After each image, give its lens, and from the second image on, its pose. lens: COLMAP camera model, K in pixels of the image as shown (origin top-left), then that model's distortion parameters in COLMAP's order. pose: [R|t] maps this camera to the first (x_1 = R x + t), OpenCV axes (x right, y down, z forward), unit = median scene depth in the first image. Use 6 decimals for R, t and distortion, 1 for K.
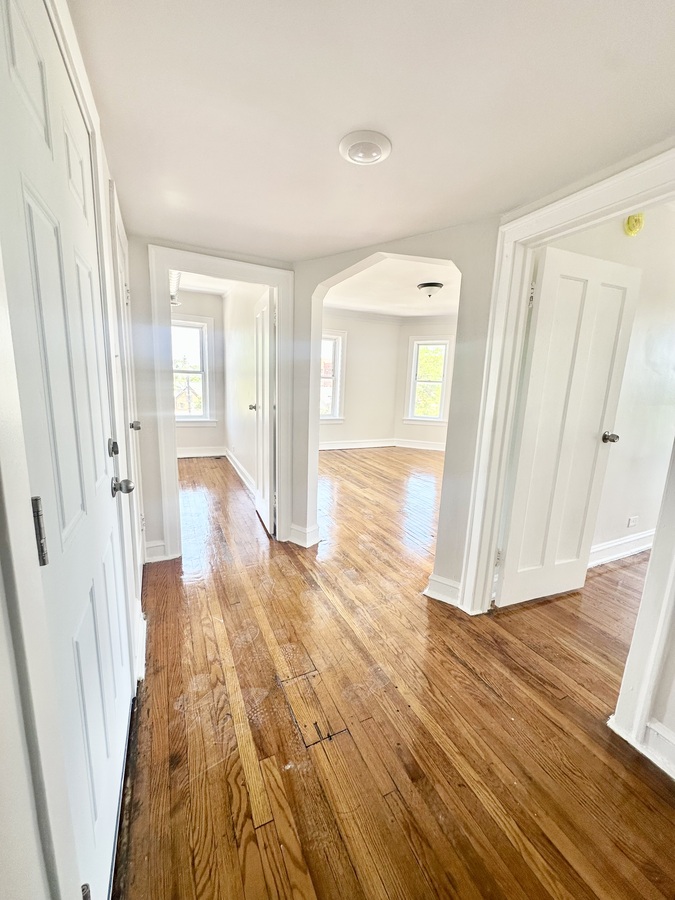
lens RADIAL K [[359.6, 0, 338.5], [0, 359.6, 449.7], [0, 0, 1]] dist [-0.004066, 0.000860]
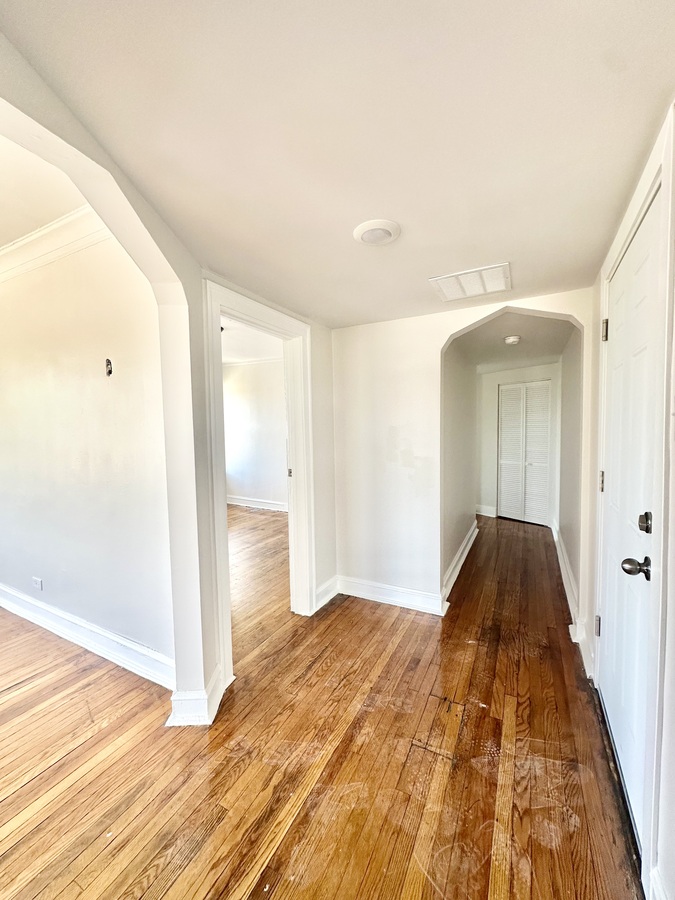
lens RADIAL K [[359.6, 0, 334.4], [0, 359.6, 451.1], [0, 0, 1]] dist [-0.004066, 0.000860]
pose [[-0.592008, -0.075115, 0.802424, -0.672292], [0.141533, 0.970484, 0.195267, -0.358634], [-0.793407, 0.229169, -0.563903, 1.603645]]
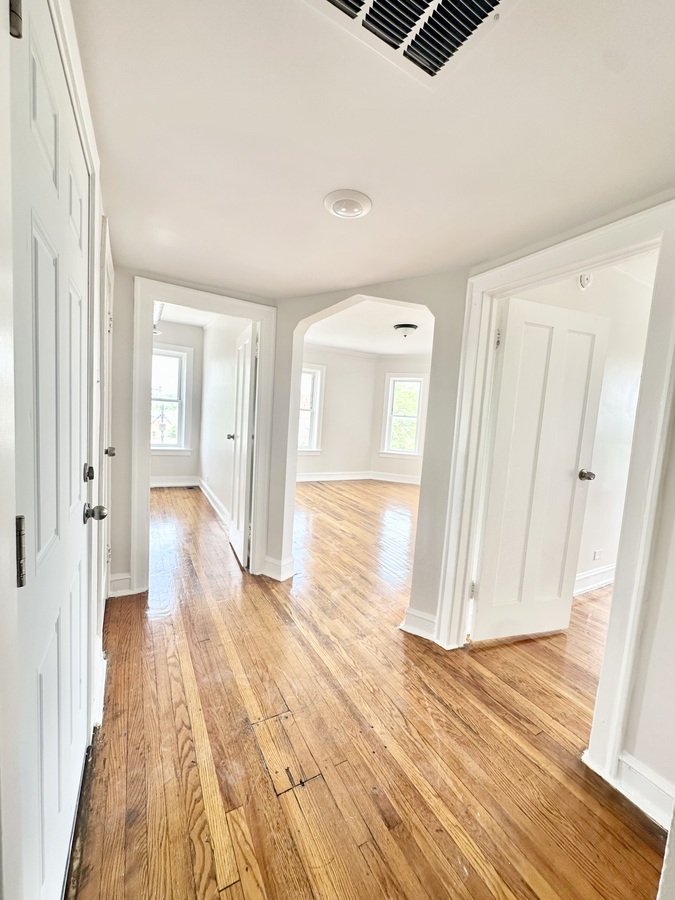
lens RADIAL K [[359.6, 0, 339.0], [0, 359.6, 449.3], [0, 0, 1]] dist [-0.004066, 0.000860]
pose [[0.997589, 0.022061, 0.065802, -0.008107], [-0.015984, 0.995678, -0.091482, 0.007276], [-0.067536, 0.090210, 0.993630, -0.020954]]
